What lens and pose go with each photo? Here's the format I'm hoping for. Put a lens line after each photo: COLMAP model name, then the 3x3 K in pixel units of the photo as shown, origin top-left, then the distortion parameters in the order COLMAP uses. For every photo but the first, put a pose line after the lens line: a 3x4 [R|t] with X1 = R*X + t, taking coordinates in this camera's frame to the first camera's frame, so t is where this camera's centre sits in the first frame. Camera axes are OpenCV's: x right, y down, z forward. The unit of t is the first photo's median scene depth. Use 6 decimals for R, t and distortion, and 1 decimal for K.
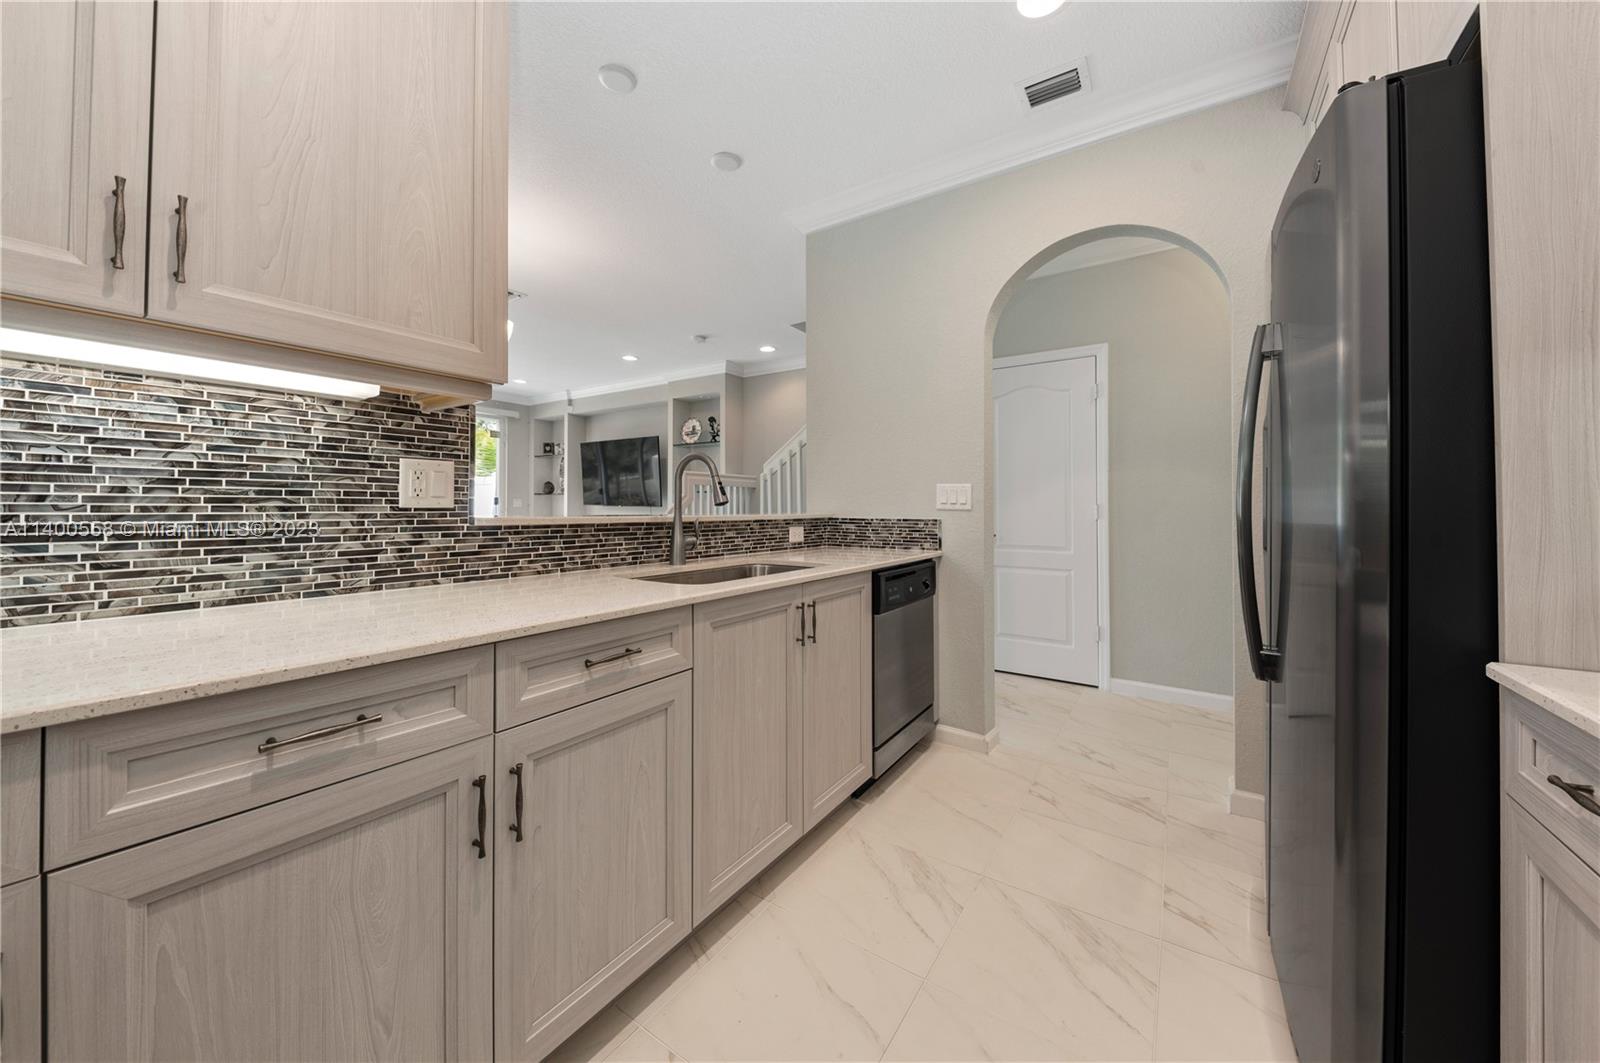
lens RADIAL K [[561.6, 0, 801.7], [0, 561.6, 502.7], [0, 0, 1]] dist [0.000004, -0.000066]
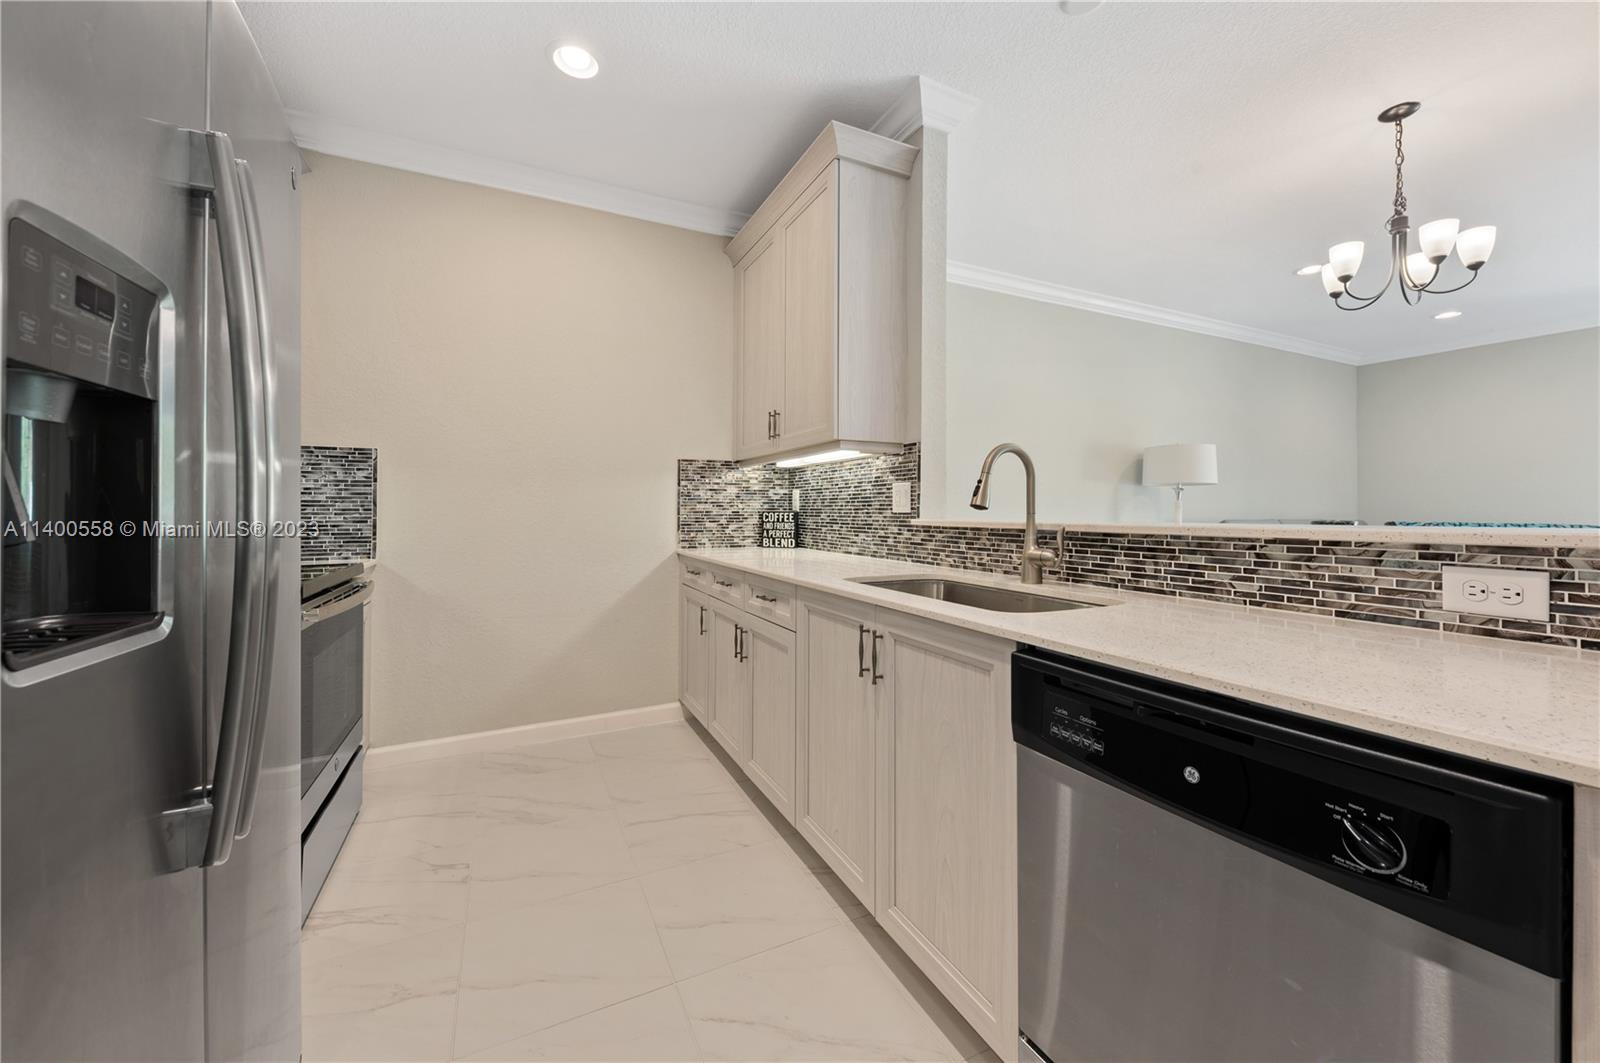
lens RADIAL K [[606.3, 0, 799.2], [0, 606.3, 499.5], [0, 0, 1]] dist [-0.001236, 0.000041]
pose [[-0.504341, -0.021164, -0.863245, 0.732371], [0.005594, 0.999599, -0.027775, 0.013725], [0.863486, -0.018837, -0.504020, 1.212018]]
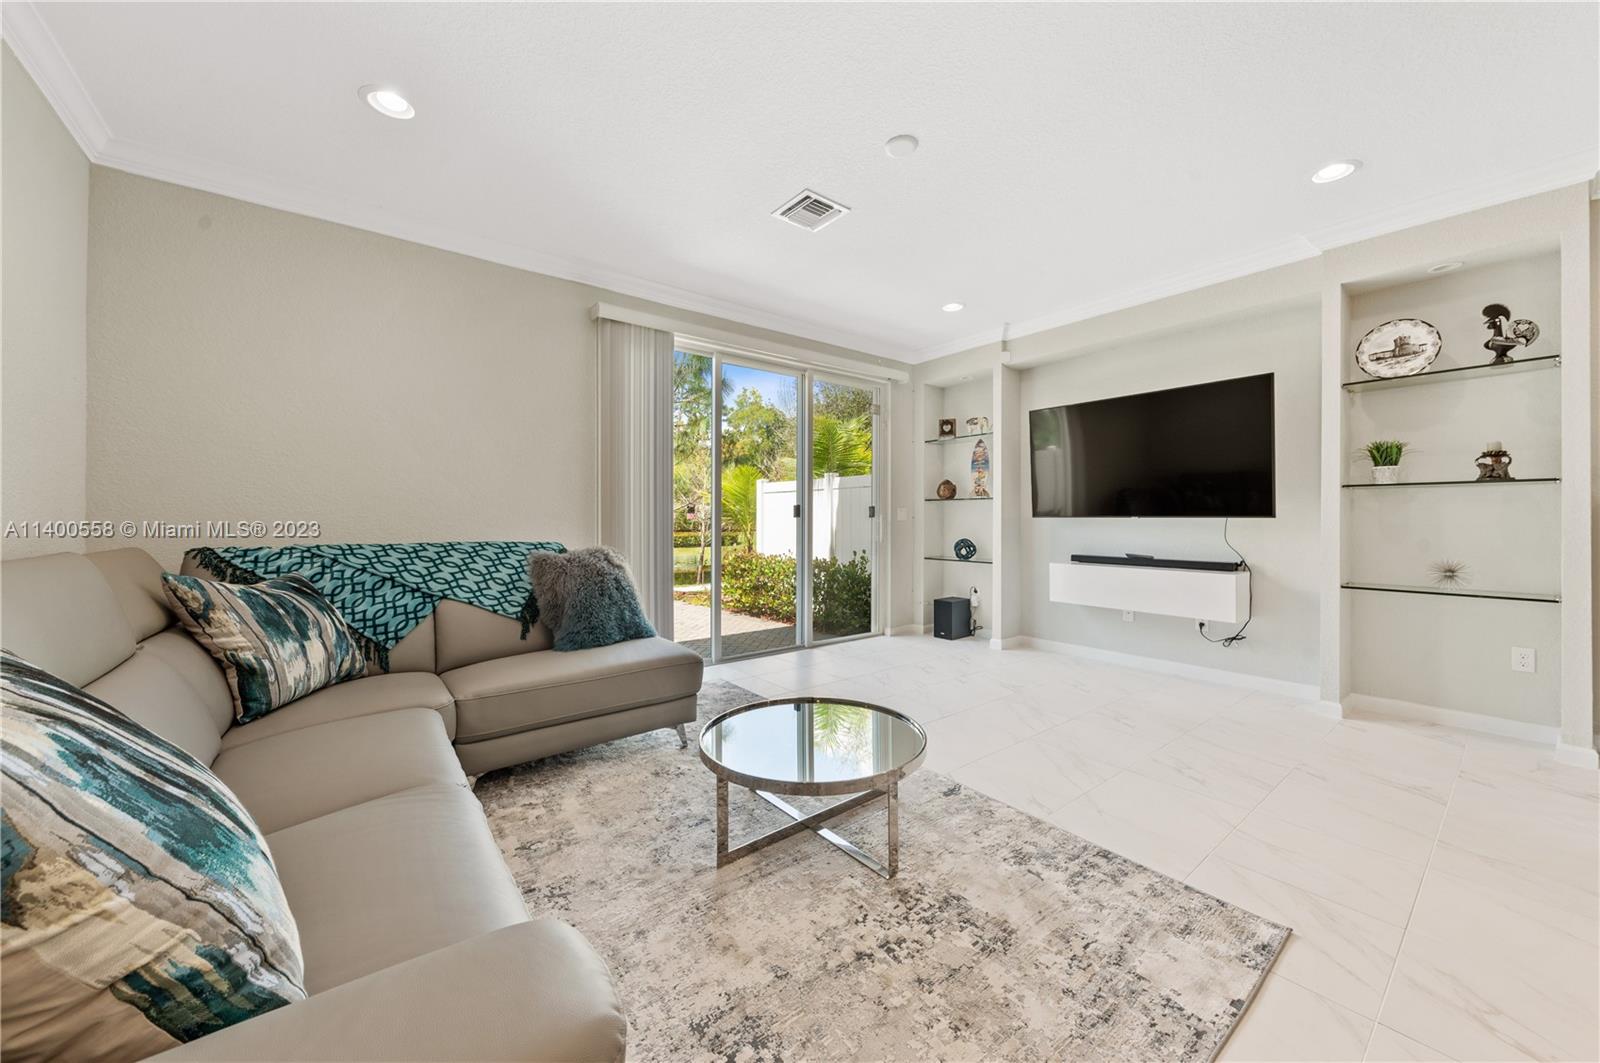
lens RADIAL K [[581.7, 0, 796.2], [0, 581.7, 518.9], [0, 0, 1]] dist [0.000415, 0.000011]
pose [[0.948478, -0.011541, -0.316631, -1.858329], [0.014516, 0.999870, 0.007039, -0.000585], [0.316509, -0.011272, 0.948523, 1.439903]]
